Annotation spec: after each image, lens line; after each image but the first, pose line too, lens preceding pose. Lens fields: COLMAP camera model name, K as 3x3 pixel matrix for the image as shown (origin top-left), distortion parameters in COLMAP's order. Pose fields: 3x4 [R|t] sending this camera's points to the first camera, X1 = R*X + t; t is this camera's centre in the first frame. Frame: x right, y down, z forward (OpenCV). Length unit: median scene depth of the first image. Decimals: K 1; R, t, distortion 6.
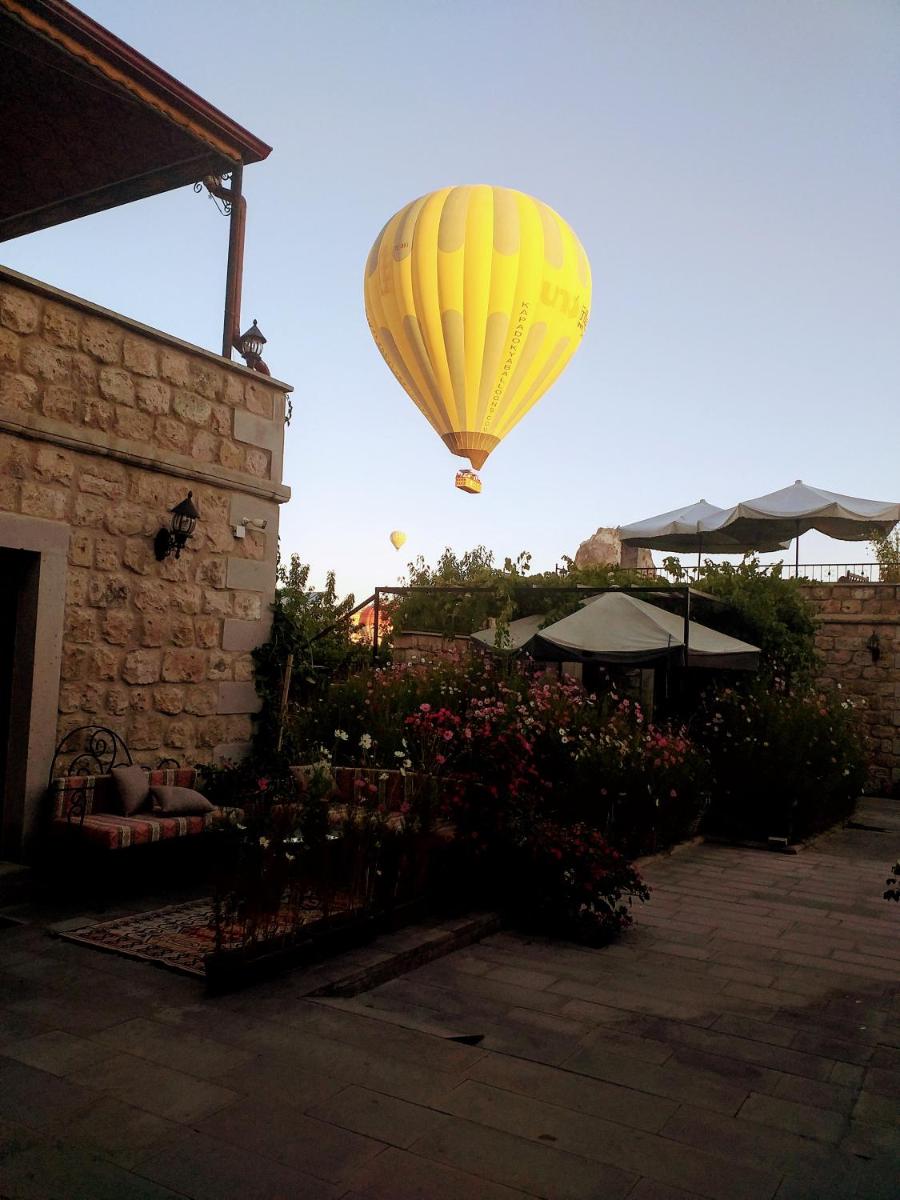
lens RADIAL K [[985.4, 0, 452.9], [0, 985.4, 640.7], [0, 0, 1]] dist [0.039796, -0.026335]
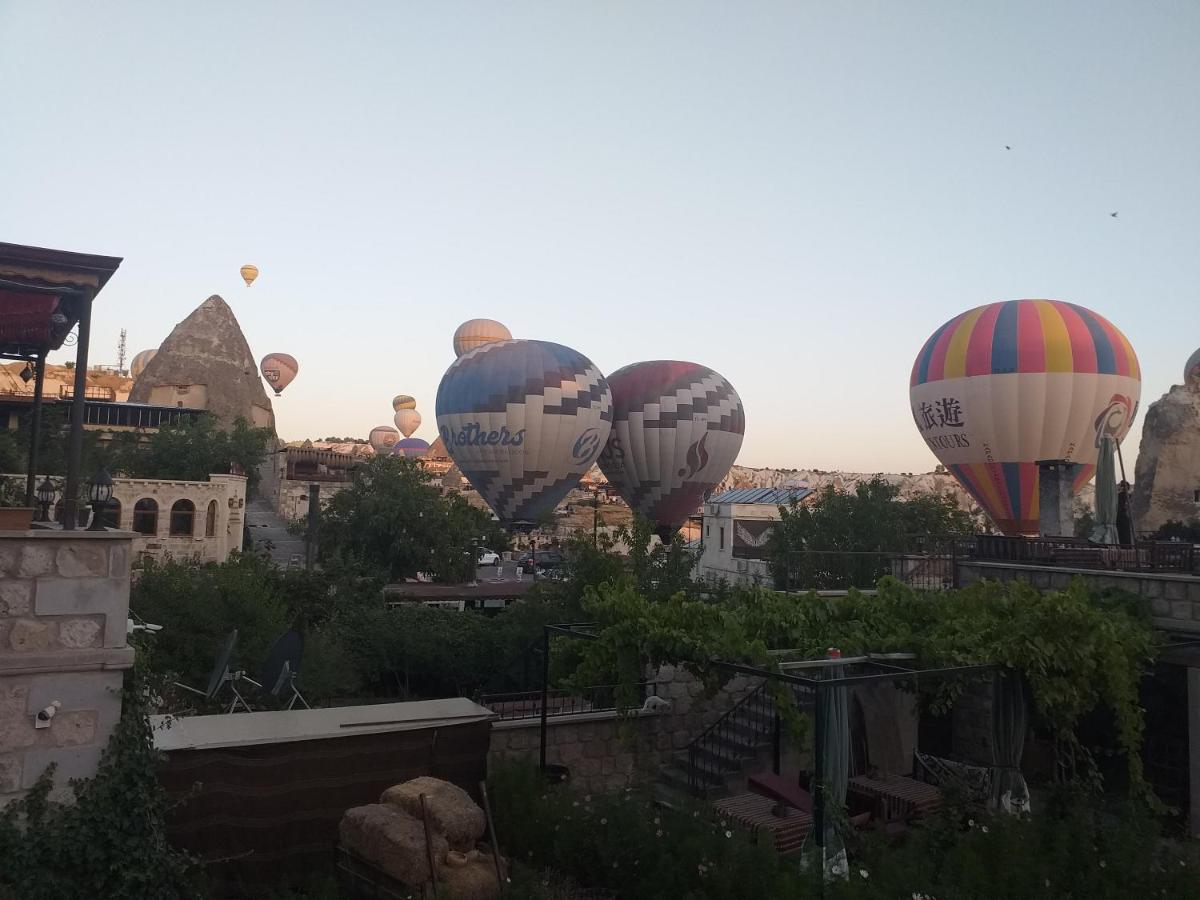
lens RADIAL K [[956.9, 0, 608.4], [0, 956.9, 434.0], [0, 0, 1]] dist [0.058395, -0.106507]
pose [[0.903892, -0.061730, -0.423282, 0.604505], [0.033247, 0.996677, -0.074355, -0.278923], [0.426466, 0.053136, 0.902942, 0.421530]]
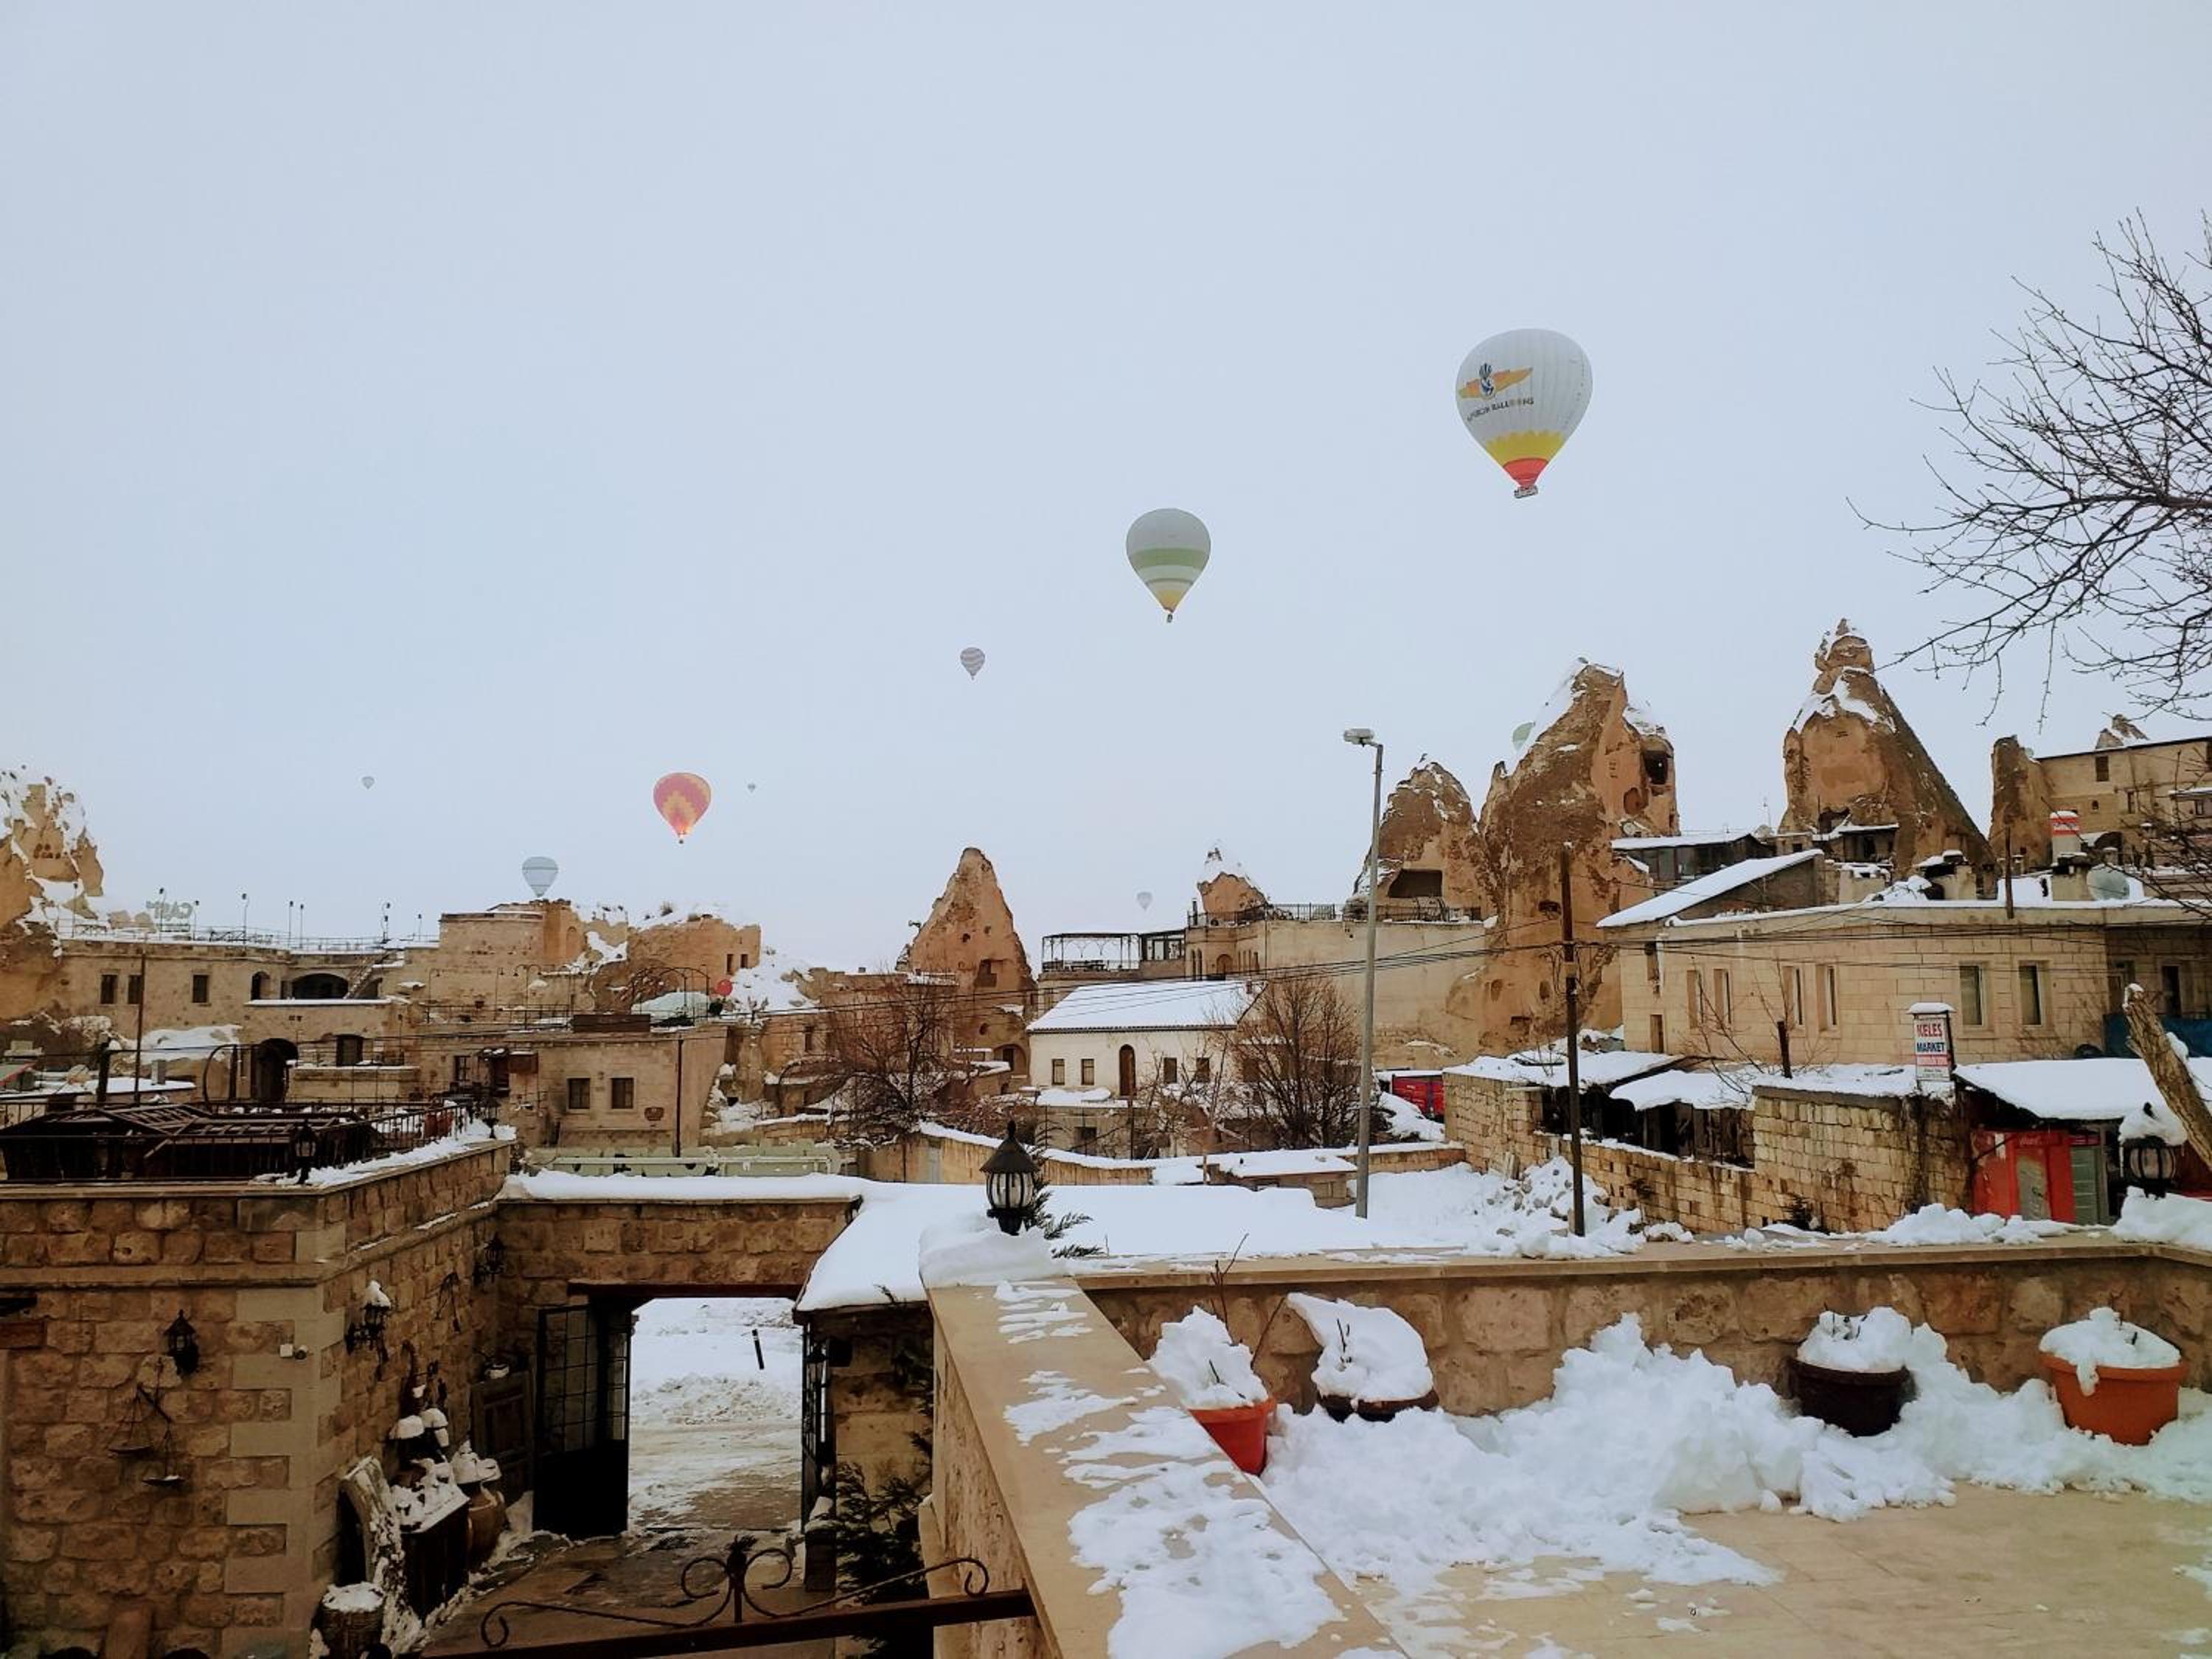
lens RADIAL K [[1816.3, 0, 1121.1], [0, 1816.3, 819.5], [0, 0, 1]] dist [0.039796, -0.026335]
pose [[0.783134, 0.005702, 0.621827, 0.529485], [0.026495, 0.998744, -0.042526, -0.378873], [-0.621289, 0.049779, 0.781999, 0.241383]]
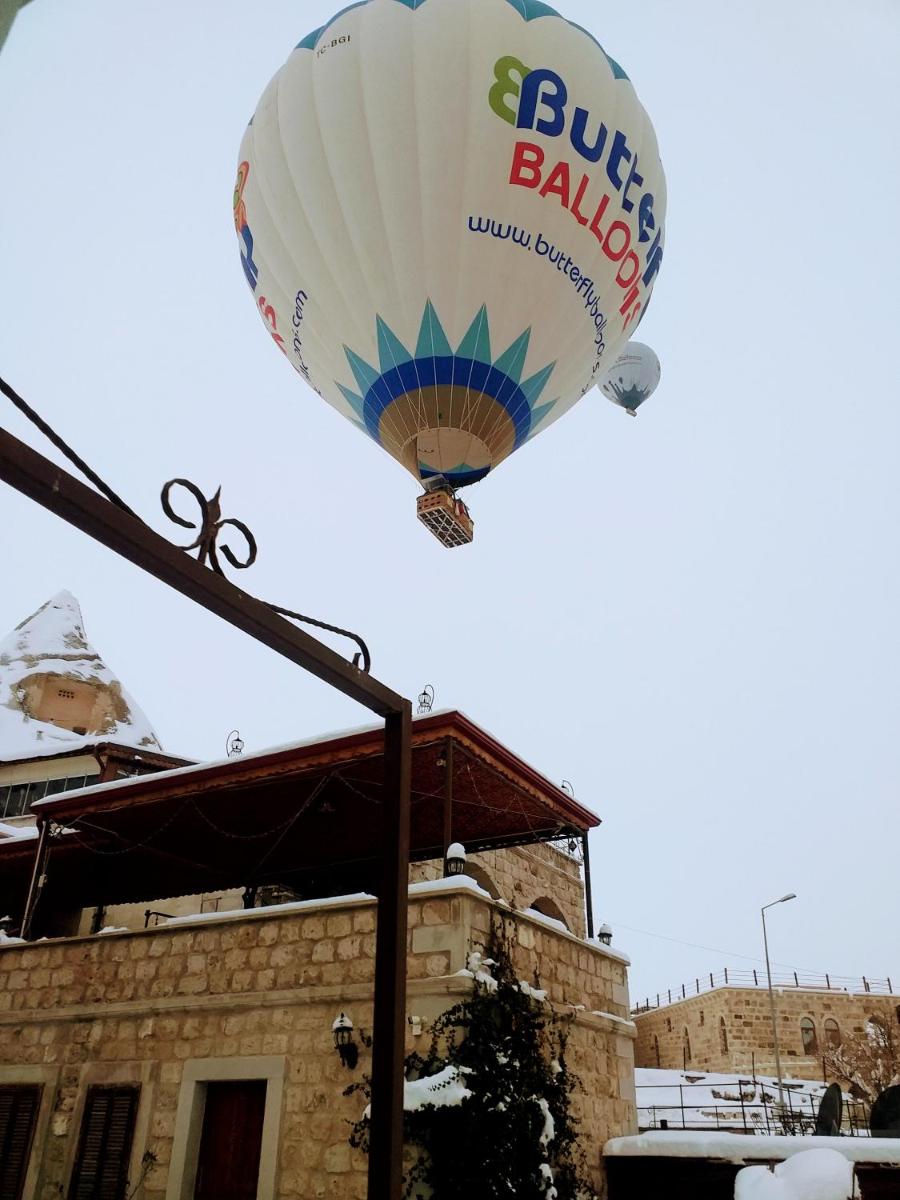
lens RADIAL K [[950.0, 0, 457.9], [0, 950.0, 606.2], [0, 0, 1]] dist [-0.067077, 0.061161]
pose [[0.028379, -0.537031, -0.843085, 1.029257], [0.029801, 0.843505, -0.536295, 0.071087], [0.999153, -0.009905, 0.039942, 0.992530]]
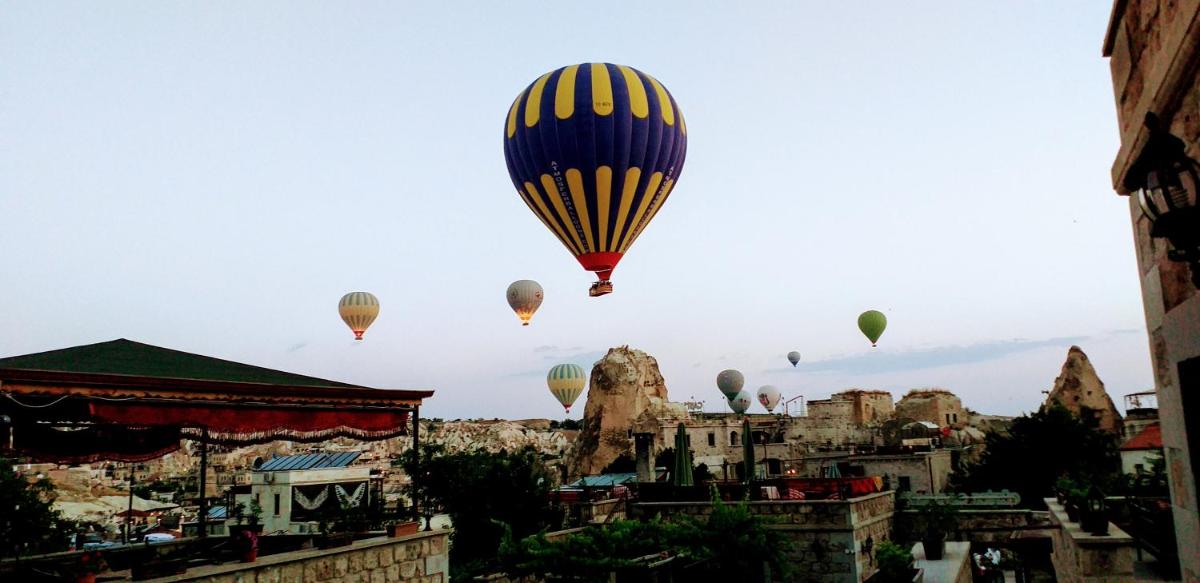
lens RADIAL K [[980.4, 0, 623.1], [0, 980.4, 266.3], [0, 0, 1]] dist [0.081899, -0.112249]
pose [[0.983989, -0.064950, 0.165976, -0.129497], [0.089617, 0.985255, -0.145744, -0.454358], [-0.154063, 0.158285, 0.975300, -0.880954]]
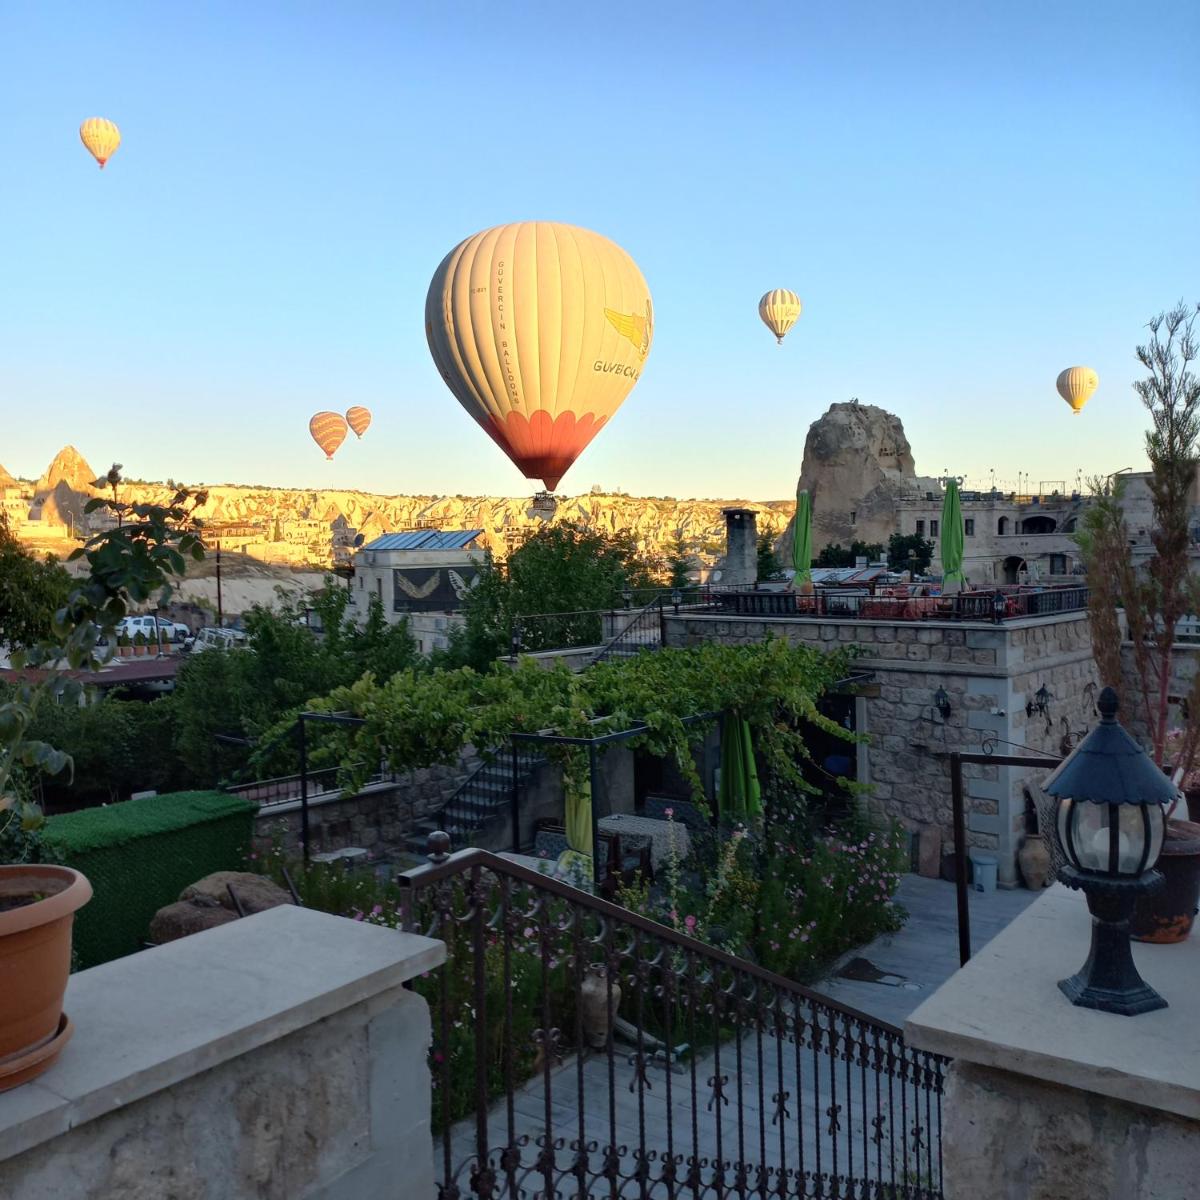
lens RADIAL K [[1167.7, 0, 593.0], [0, 1167.7, 578.7], [0, 0, 1]] dist [0.041953, 0.000000]
pose [[0.991182, -0.068143, -0.113640, 0.539458], [0.074446, 0.995860, 0.052168, -0.367614], [0.109615, -0.060168, 0.992151, -0.018403]]
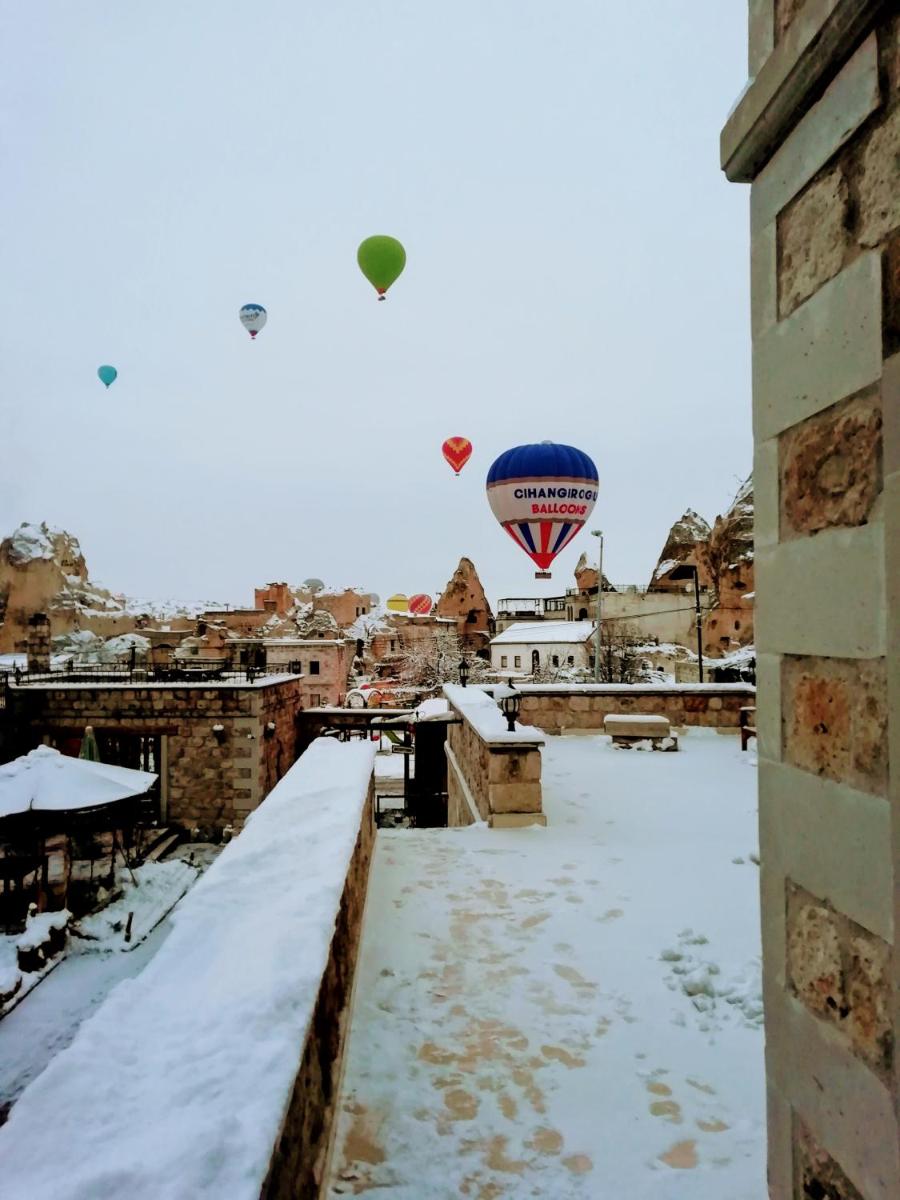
lens RADIAL K [[908.9, 0, 452.9], [0, 908.9, 597.5], [0, 0, 1]] dist [0.040690, -0.004508]
pose [[0.839534, -0.034673, 0.542199, 0.025618], [0.028703, 0.999398, 0.019466, -0.432030], [-0.542548, -0.000780, 0.840025, -0.552827]]
